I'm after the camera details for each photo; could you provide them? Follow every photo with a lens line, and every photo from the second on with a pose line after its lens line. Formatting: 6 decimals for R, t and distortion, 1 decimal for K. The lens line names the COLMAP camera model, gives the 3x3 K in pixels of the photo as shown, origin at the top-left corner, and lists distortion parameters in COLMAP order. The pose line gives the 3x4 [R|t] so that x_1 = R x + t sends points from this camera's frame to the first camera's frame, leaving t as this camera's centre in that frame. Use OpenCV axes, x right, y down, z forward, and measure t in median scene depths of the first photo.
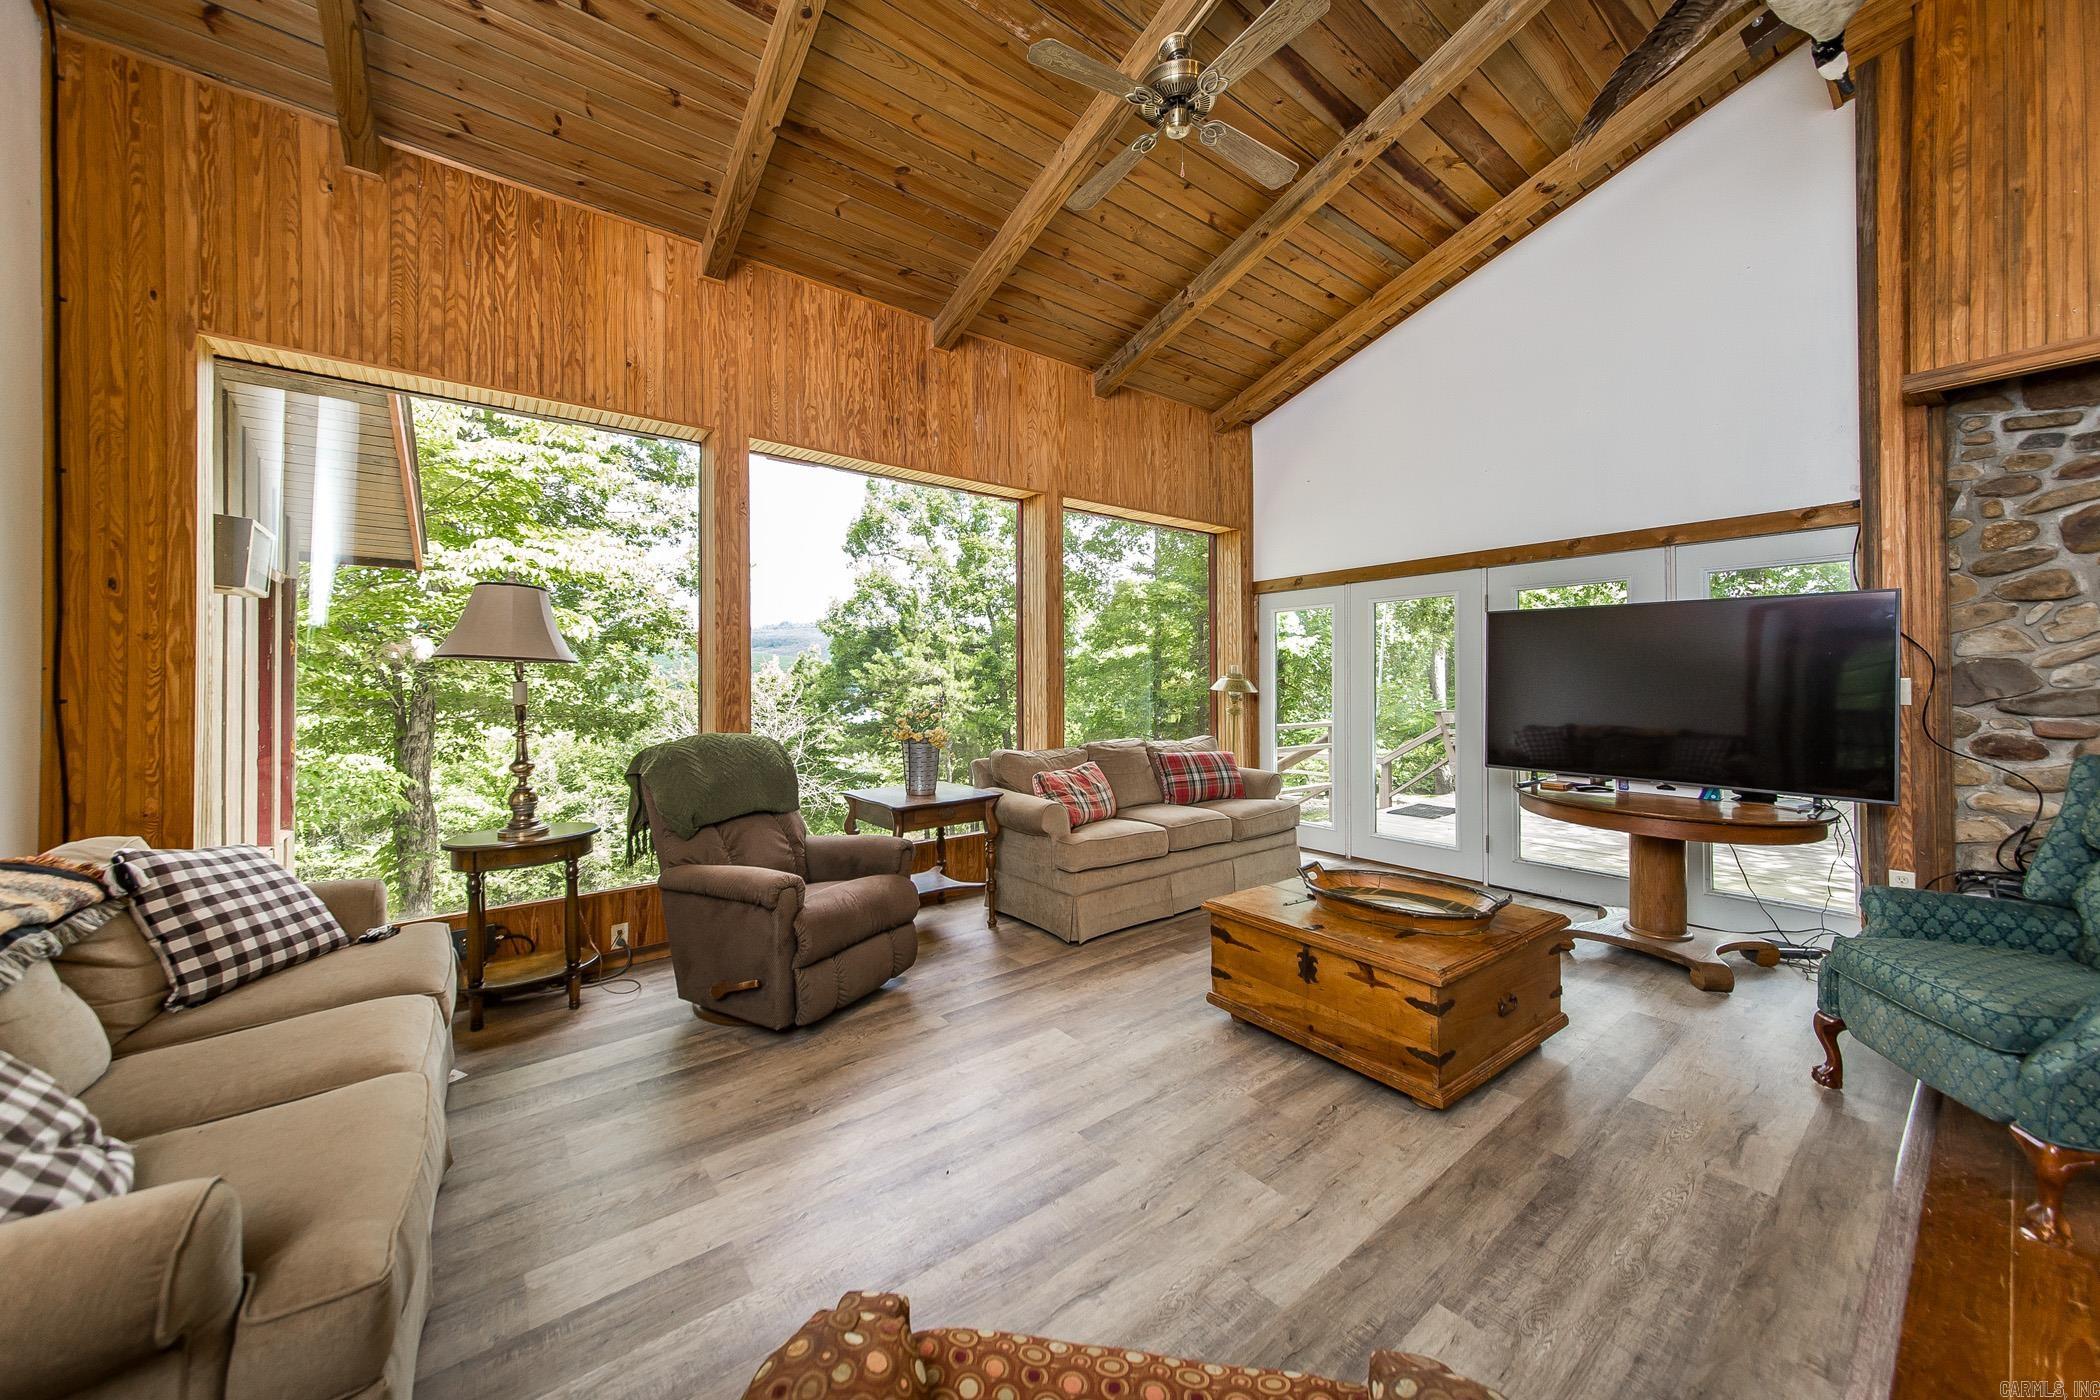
lens RADIAL K [[749.9, 0, 1042.6], [0, 749.9, 679.0], [0, 0, 1]] dist [-0.000153, -0.000009]
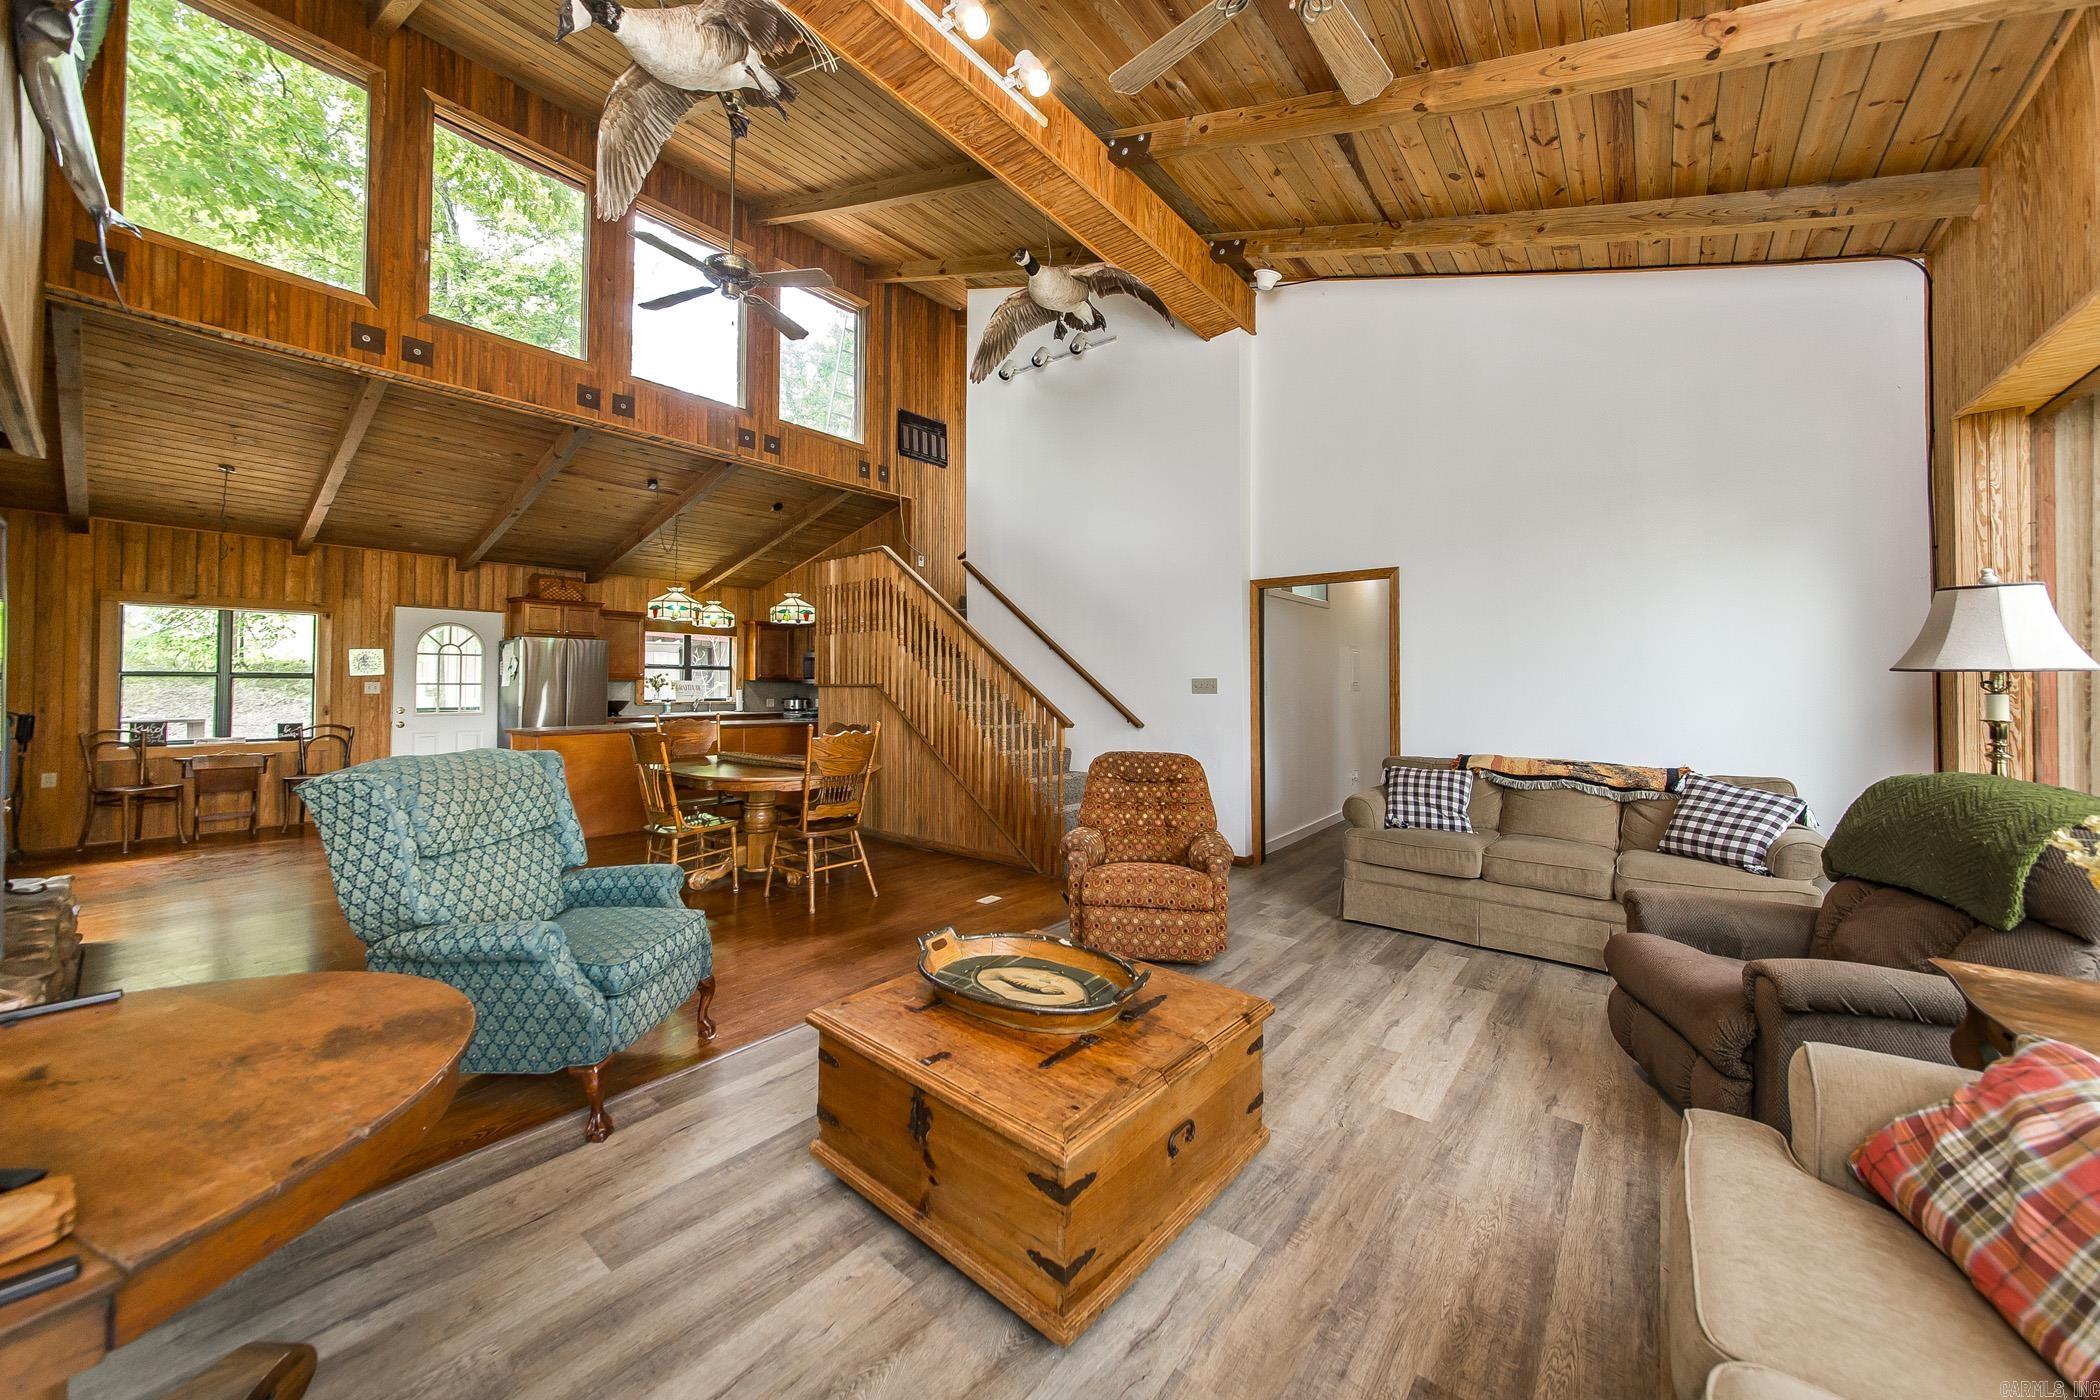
lens RADIAL K [[749.9, 0, 1042.6], [0, 749.9, 679.0], [0, 0, 1]] dist [-0.000153, -0.000009]
pose [[-0.975024, -0.000502, -0.222098, 0.666667], [0.001085, 0.999975, -0.007026, -0.013486], [0.222096, -0.007091, -0.974999, 1.863897]]
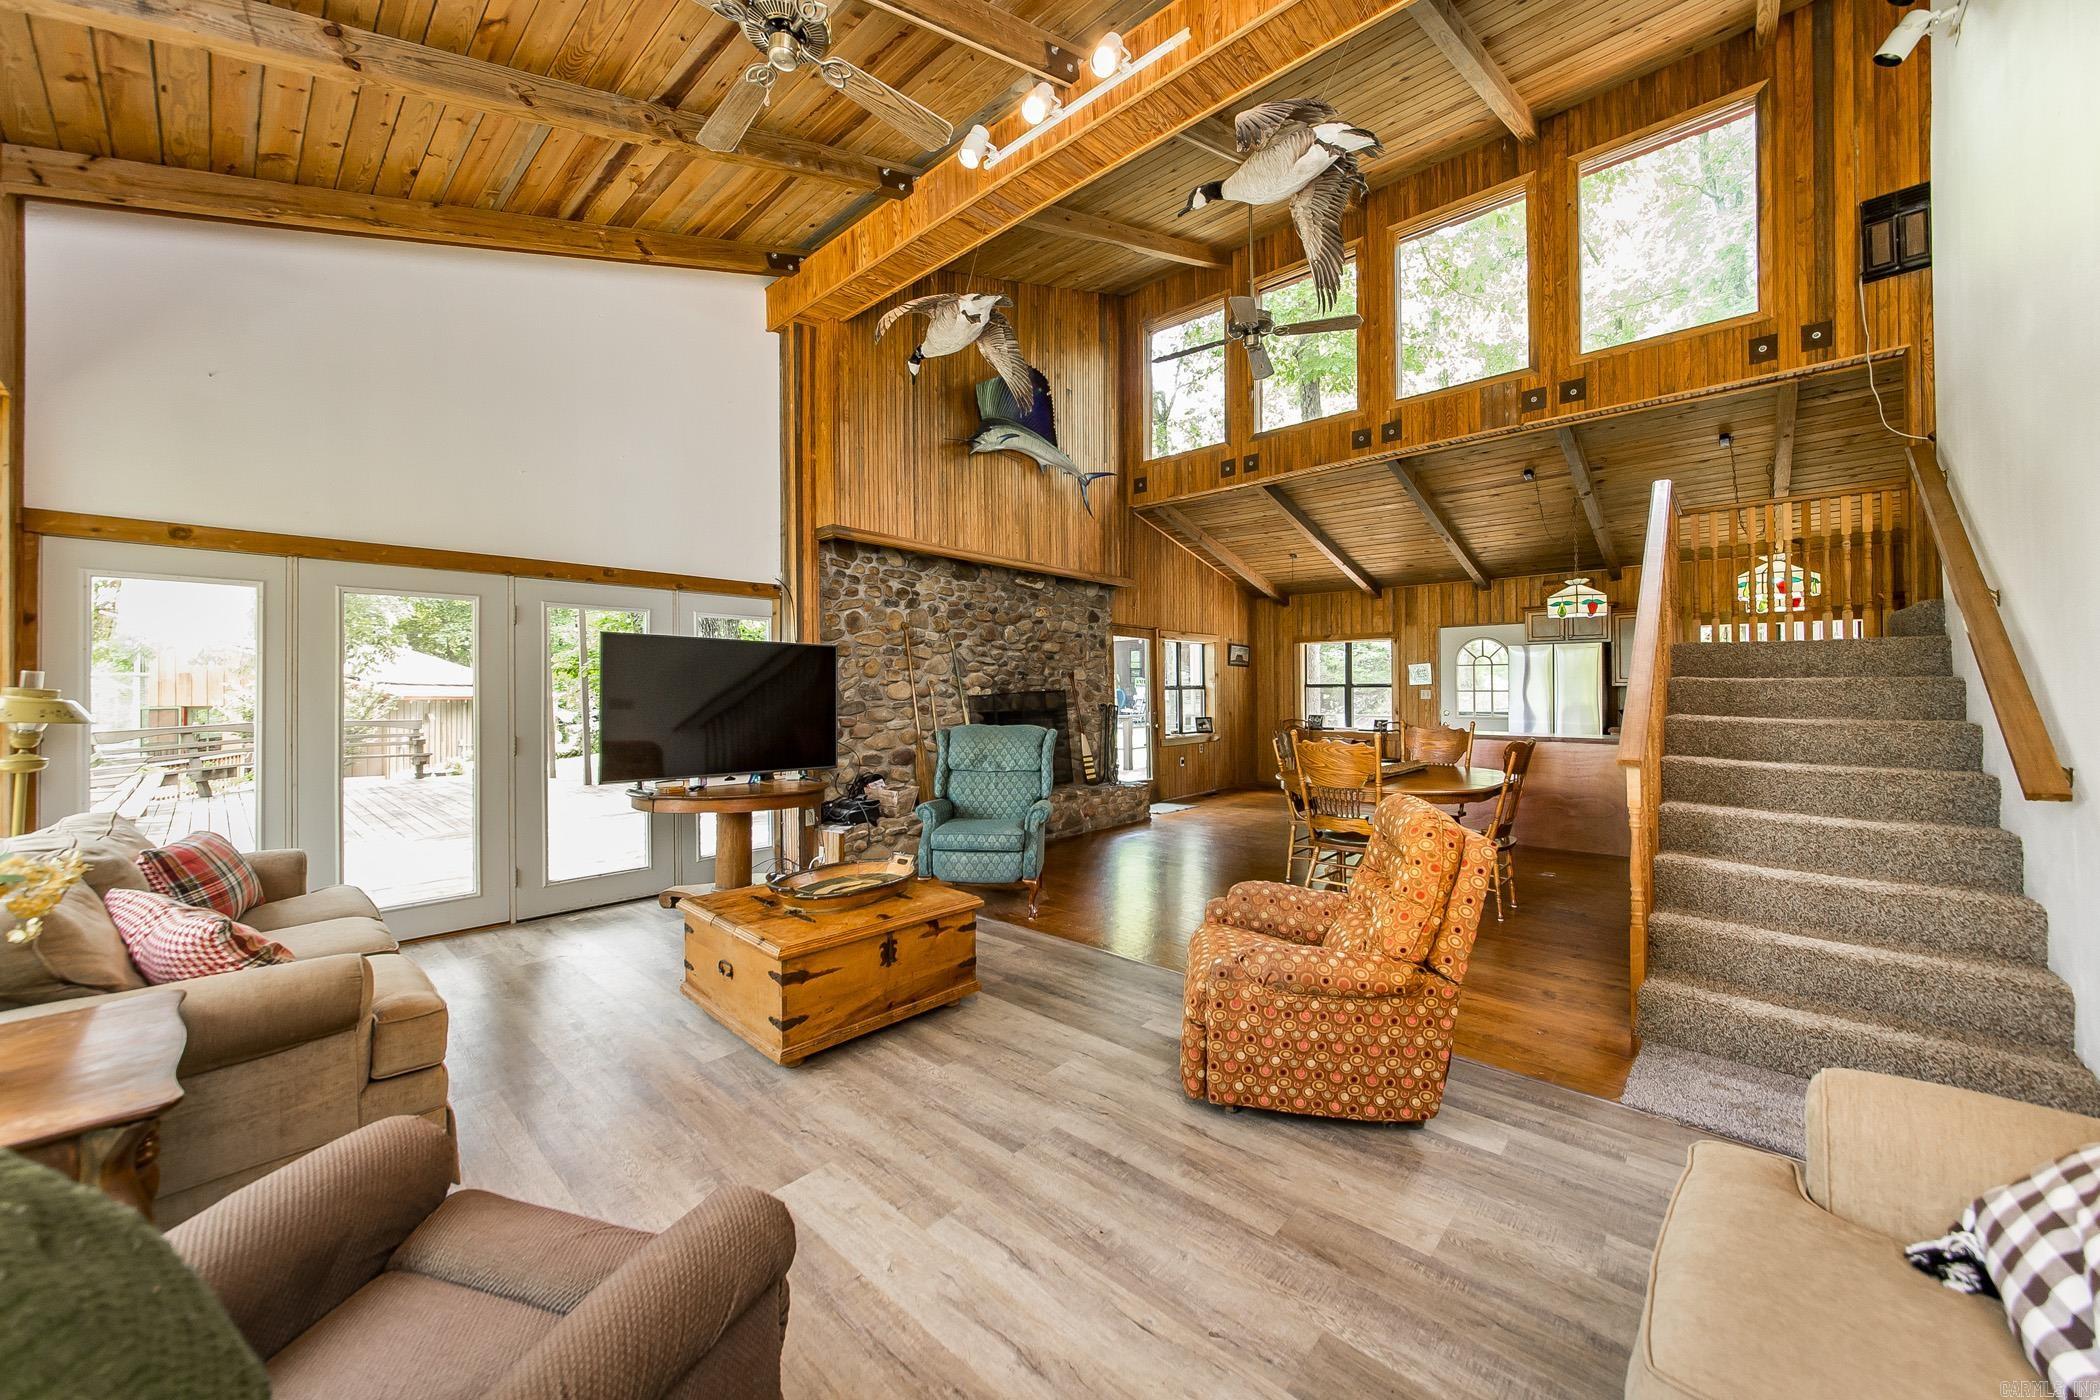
lens RADIAL K [[765.9, 0, 1041.0], [0, 765.9, 686.7], [0, 0, 1]] dist [-0.000504, -0.000026]
pose [[-0.176032, 0.010070, 0.984333, -0.812122], [0.001550, 0.999949, -0.009953, -0.004723], [-0.984383, -0.000226, -0.176039, 0.958034]]
